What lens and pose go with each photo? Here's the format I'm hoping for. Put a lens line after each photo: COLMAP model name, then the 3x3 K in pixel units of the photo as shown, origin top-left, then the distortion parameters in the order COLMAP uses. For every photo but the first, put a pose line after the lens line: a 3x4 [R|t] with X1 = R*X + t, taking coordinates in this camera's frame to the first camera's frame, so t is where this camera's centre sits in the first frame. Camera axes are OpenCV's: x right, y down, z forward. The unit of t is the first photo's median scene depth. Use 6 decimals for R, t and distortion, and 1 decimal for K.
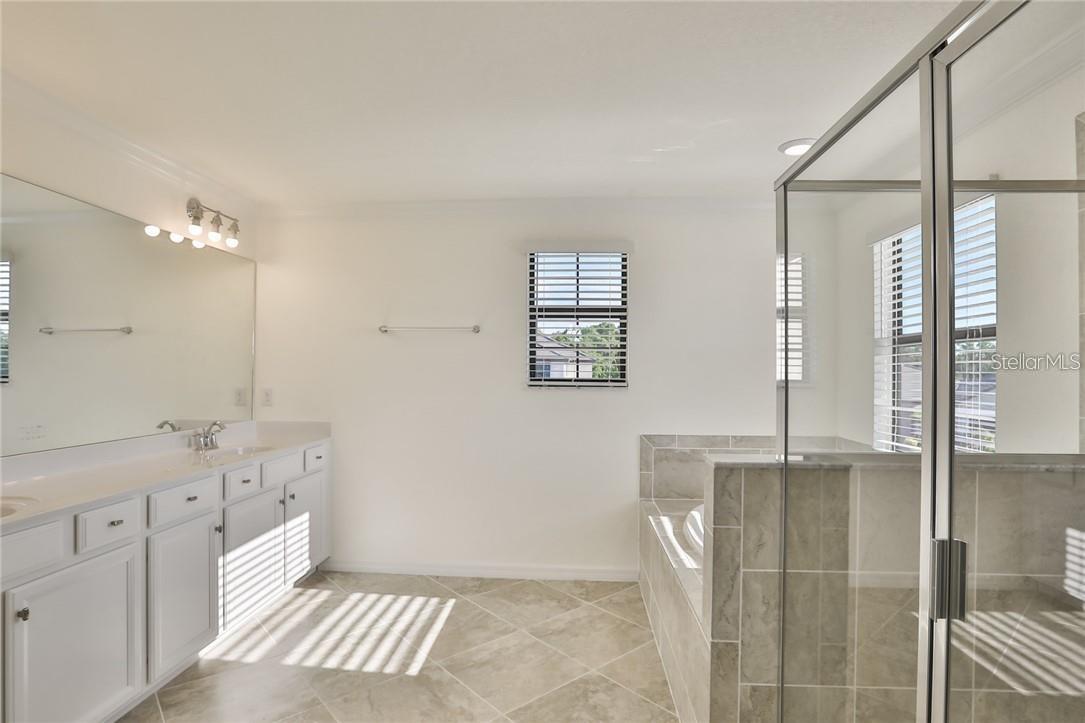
lens RADIAL K [[530.2, 0, 527.9], [0, 530.2, 393.9], [0, 0, 1]] dist [-0.042549, -0.000085]
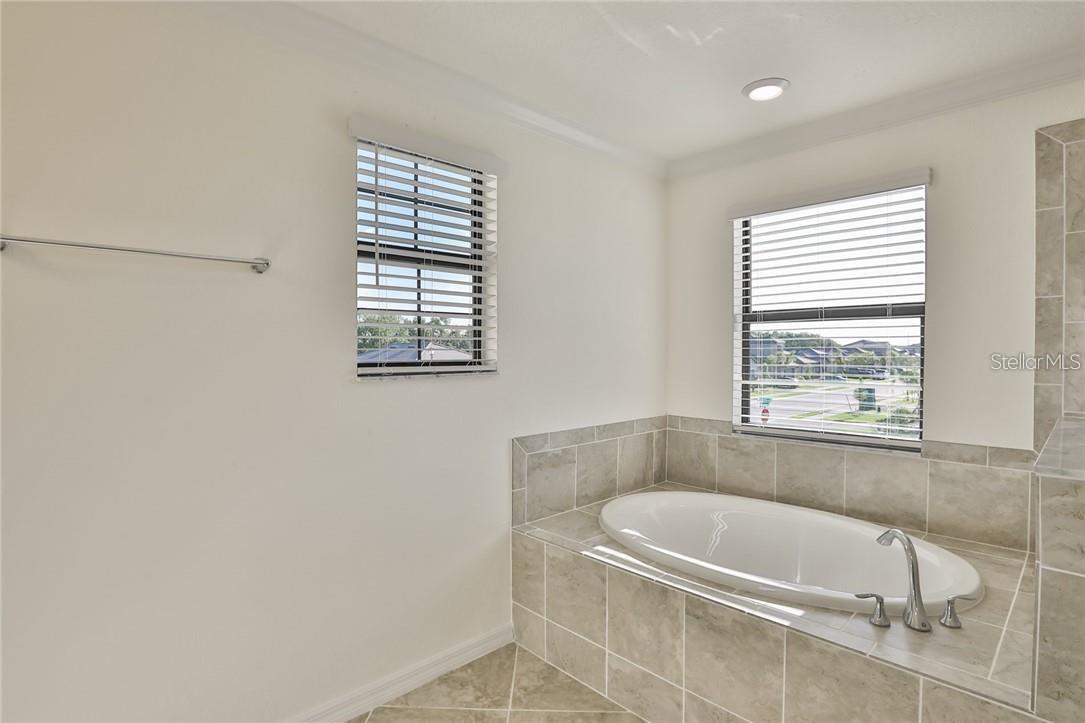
lens RADIAL K [[530.2, 0, 527.9], [0, 530.2, 393.9], [0, 0, 1]] dist [-0.042549, -0.000085]
pose [[0.668460, -0.065440, 0.740864, -0.292936], [0.037488, 0.997820, 0.054312, -0.019546], [-0.742803, -0.008532, 0.669456, 0.513688]]
